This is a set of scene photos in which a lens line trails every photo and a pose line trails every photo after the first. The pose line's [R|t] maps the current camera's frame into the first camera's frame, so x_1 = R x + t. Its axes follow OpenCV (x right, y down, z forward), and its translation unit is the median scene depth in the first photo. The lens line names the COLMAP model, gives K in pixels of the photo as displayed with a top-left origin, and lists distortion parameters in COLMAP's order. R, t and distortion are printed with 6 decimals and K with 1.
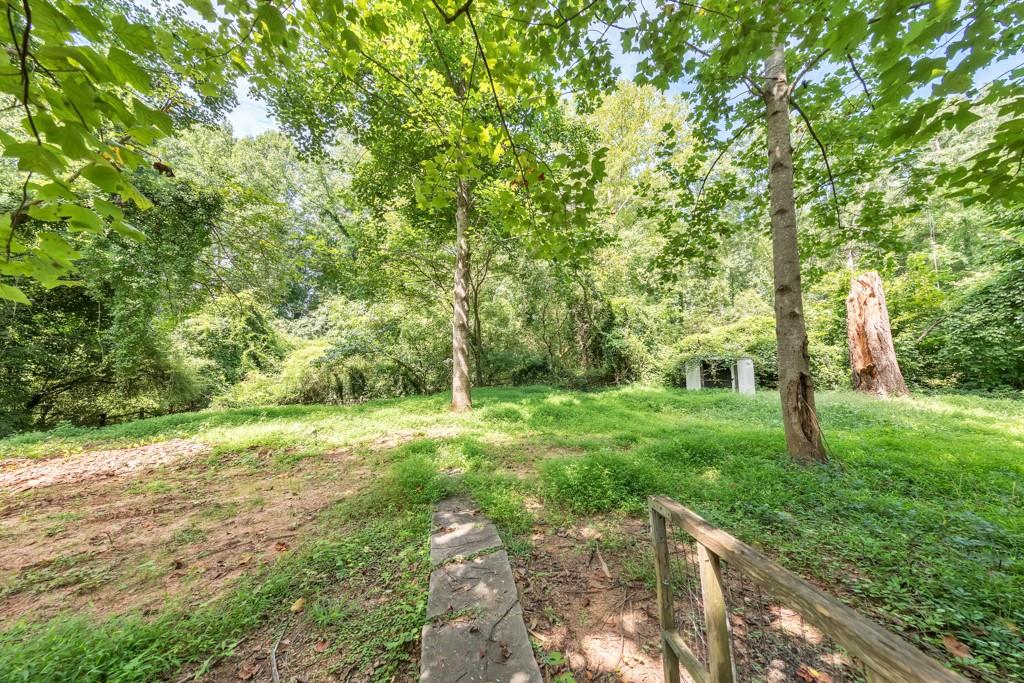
lens RADIAL K [[326.1, 0, 508.9], [0, 326.1, 337.3], [0, 0, 1]] dist [0.006399, -0.000220]
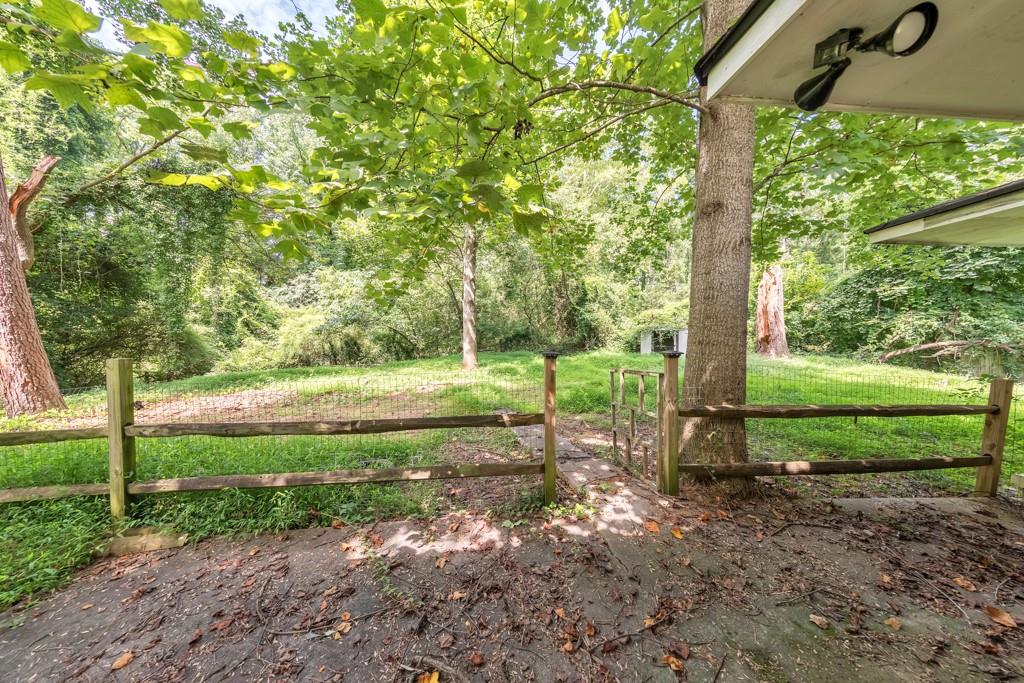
lens RADIAL K [[326.6, 0, 514.1], [0, 326.6, 339.7], [0, 0, 1]] dist [0.004084, -0.000074]
pose [[0.994075, 0.004376, 0.108611, -0.106607], [-0.015261, 0.994911, 0.099599, -0.016259], [-0.107622, -0.100666, 0.989082, -0.254444]]
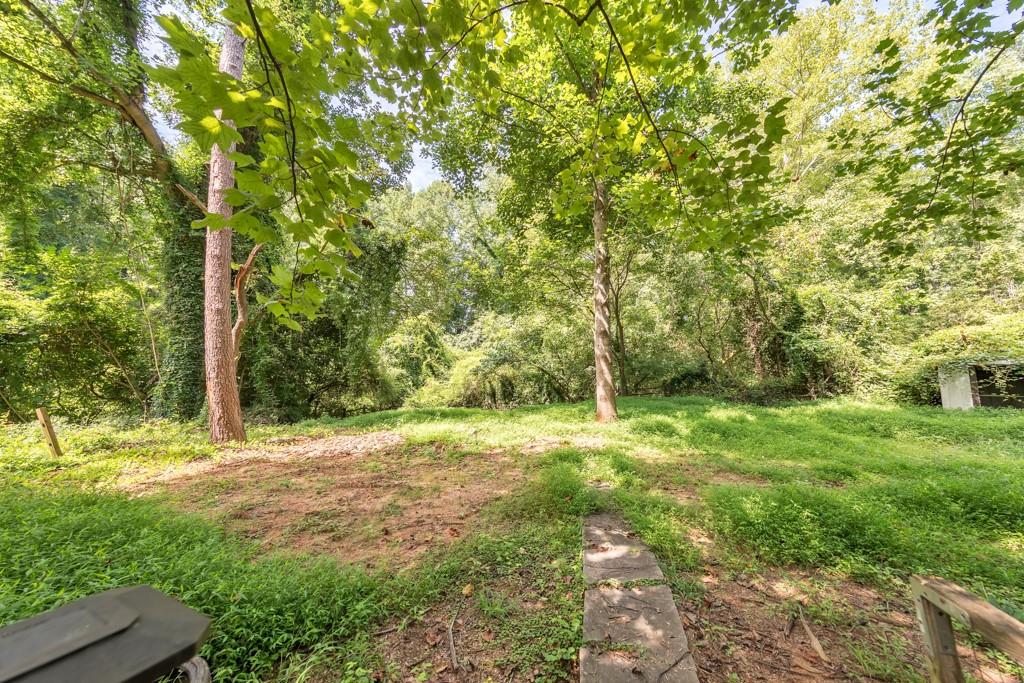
lens RADIAL K [[326.6, 0, 514.1], [0, 326.6, 339.7], [0, 0, 1]] dist [0.004084, -0.000074]
pose [[0.916714, -0.042150, -0.397315, -0.003497], [0.035738, 0.999084, -0.023532, -0.000880], [0.397943, 0.007373, 0.917380, 0.006390]]
